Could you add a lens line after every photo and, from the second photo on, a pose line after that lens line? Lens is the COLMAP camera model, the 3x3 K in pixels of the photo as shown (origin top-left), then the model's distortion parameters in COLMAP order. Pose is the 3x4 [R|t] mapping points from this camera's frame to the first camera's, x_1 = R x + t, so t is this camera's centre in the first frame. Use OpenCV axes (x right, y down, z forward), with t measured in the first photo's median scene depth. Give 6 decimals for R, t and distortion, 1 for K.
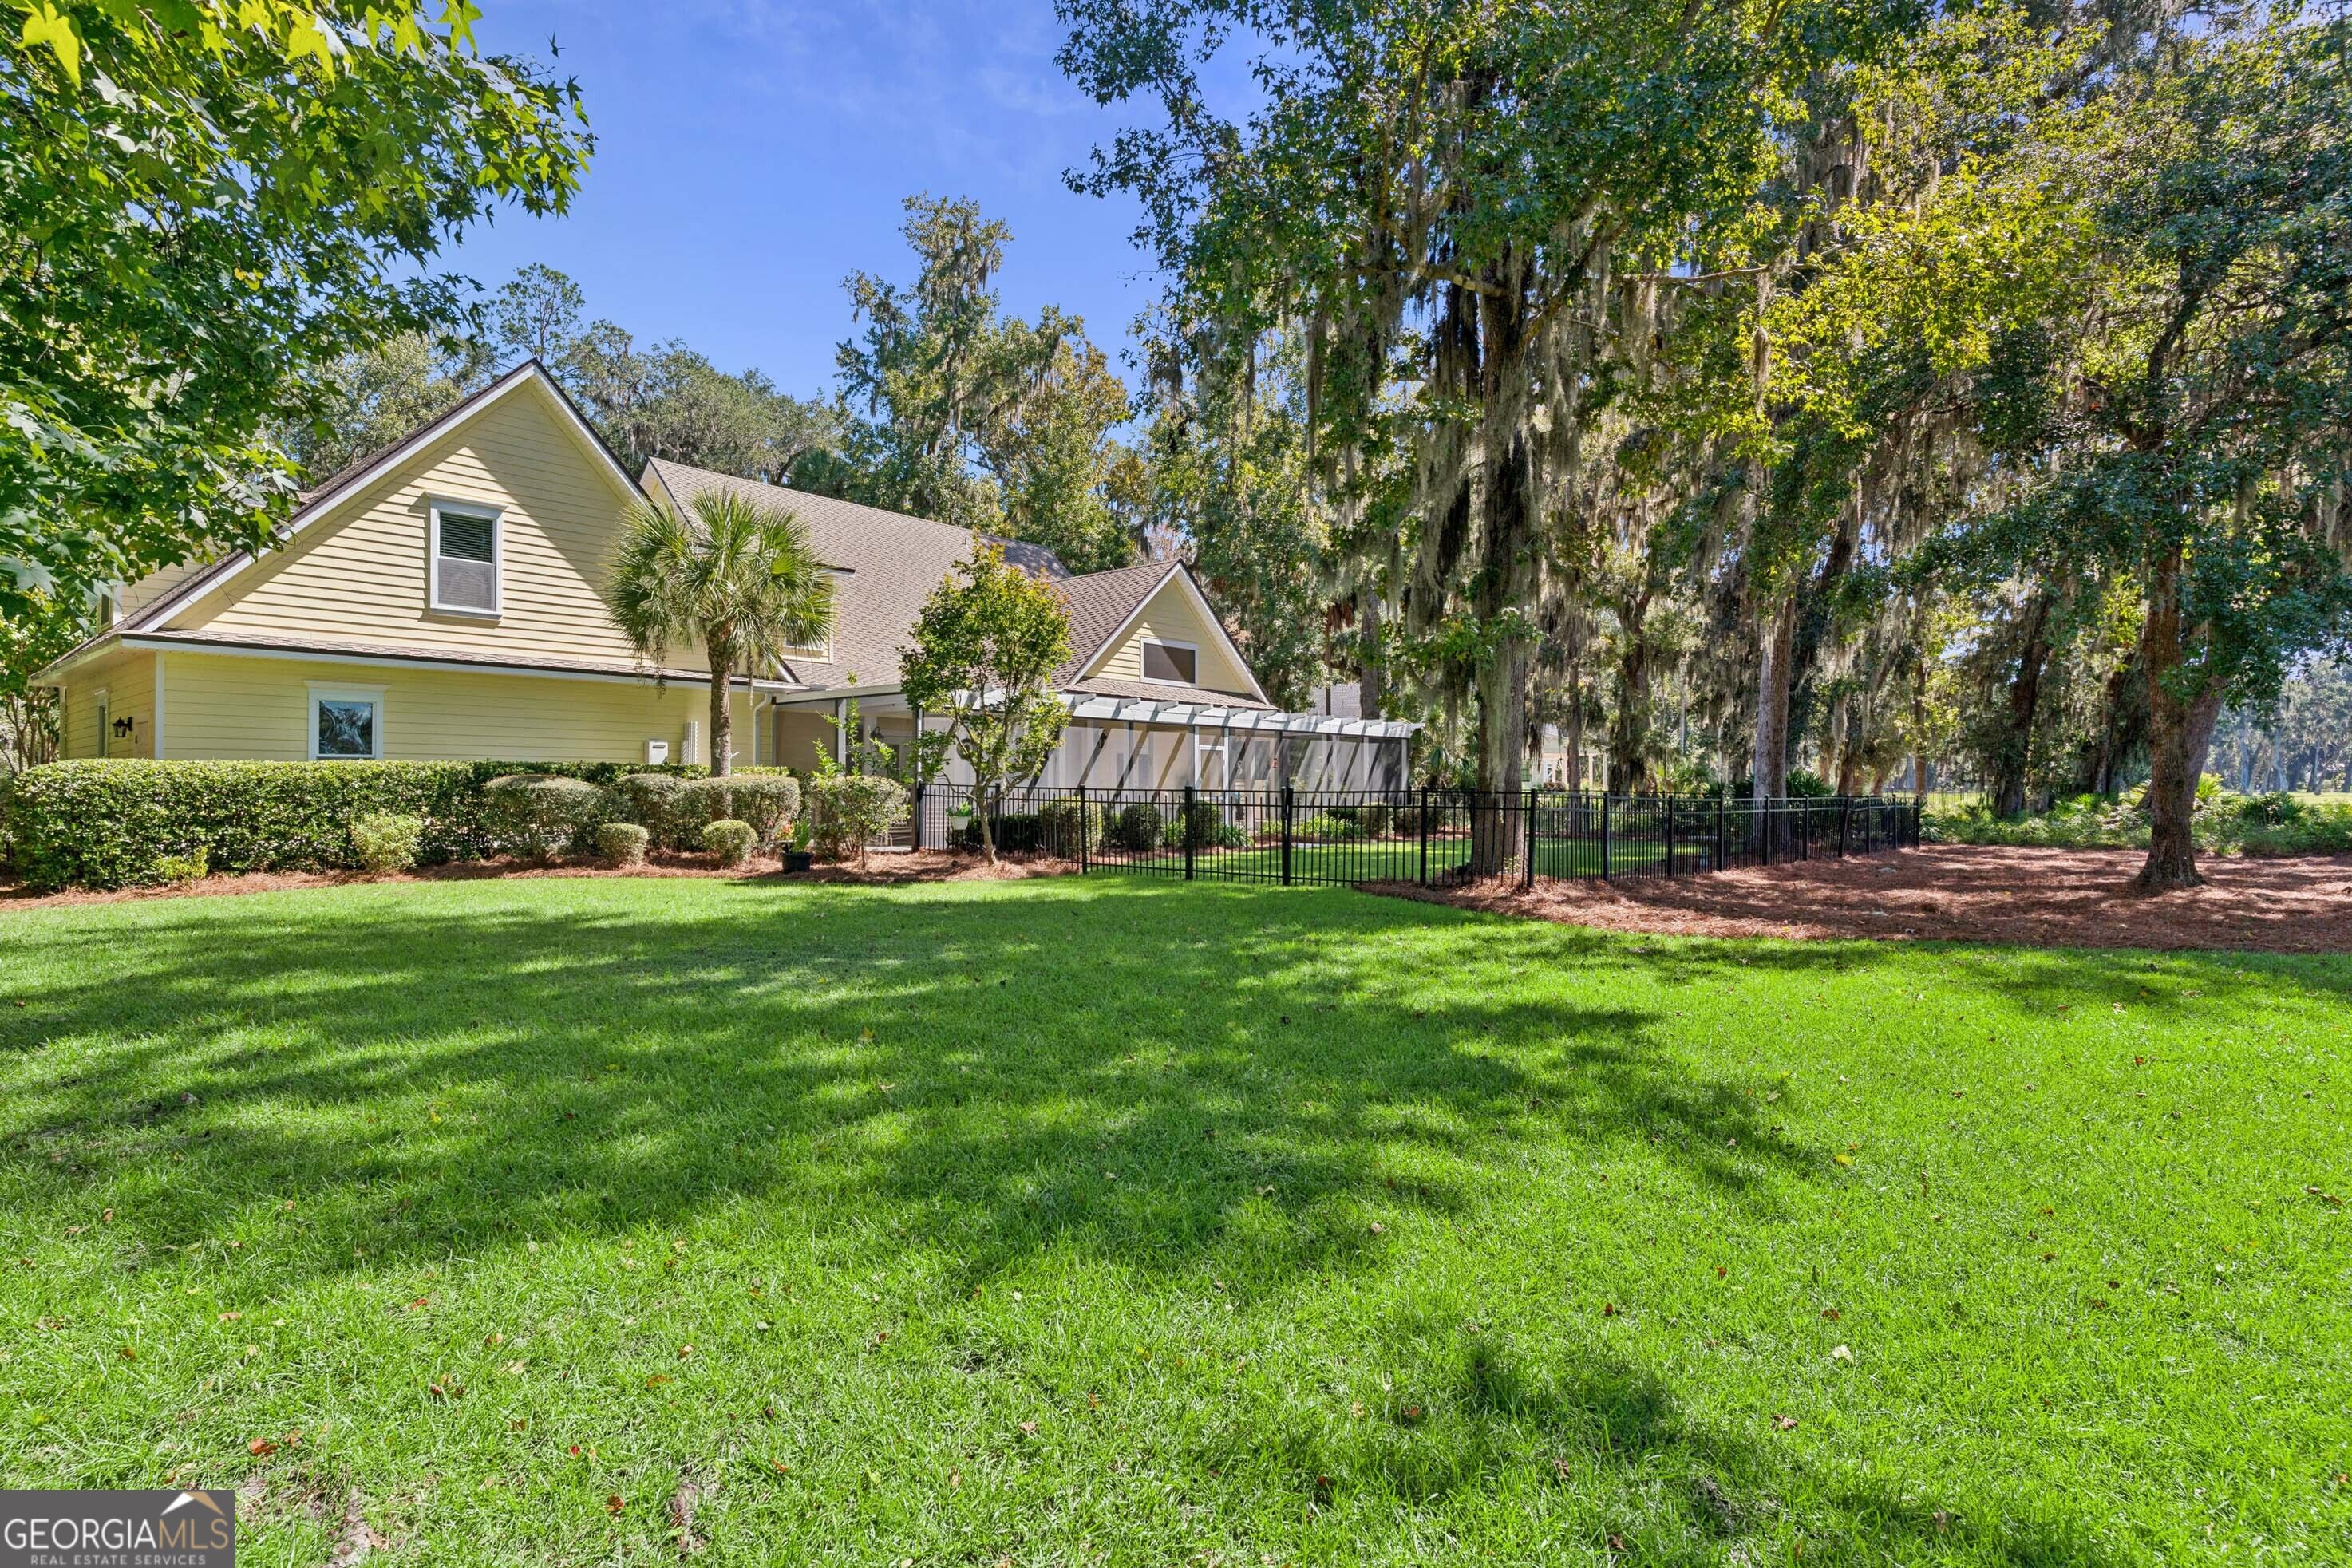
lens RADIAL K [[1102.0, 0, 1166.8], [0, 1102.0, 761.5], [0, 0, 1]] dist [0.000861, 0.000162]
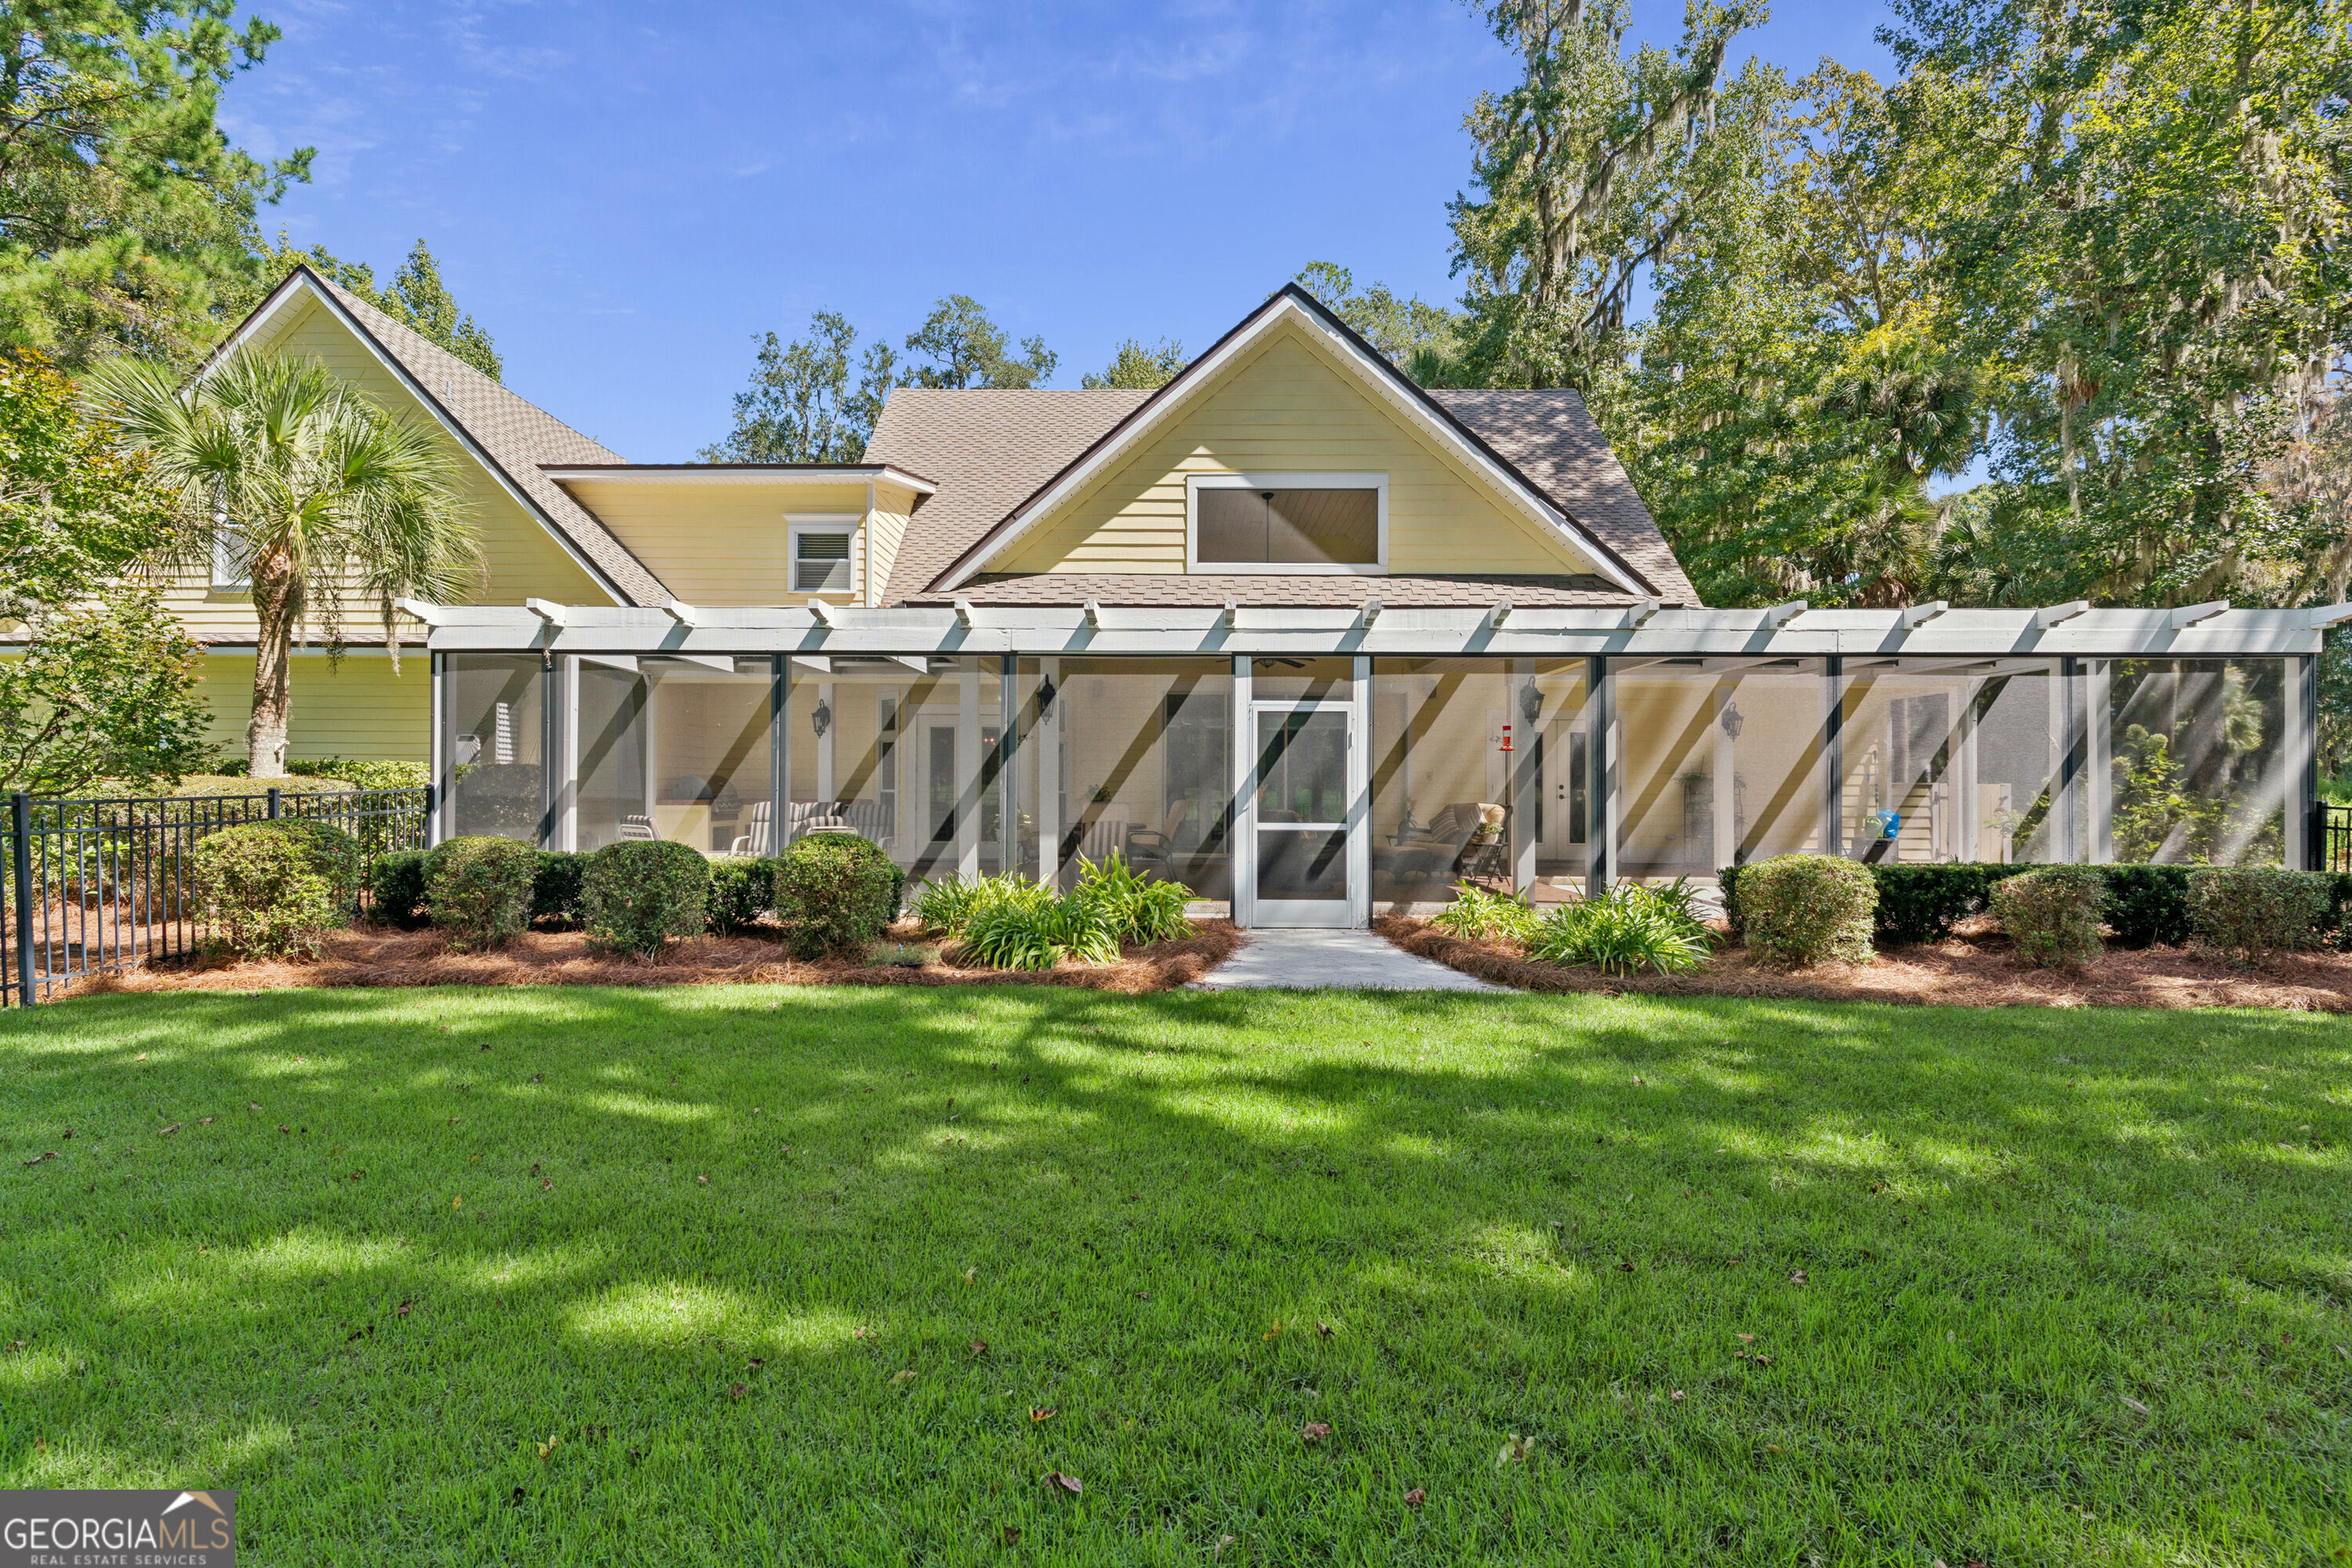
lens RADIAL K [[1102.1, 0, 1166.8], [0, 1102.1, 761.5], [0, 0, 1]] dist [0.000861, 0.000162]
pose [[0.695077, -0.009952, -0.718867, 0.303175], [0.026639, 0.999574, 0.011919, 0.002370], [0.718442, -0.027435, 0.695046, 0.657662]]
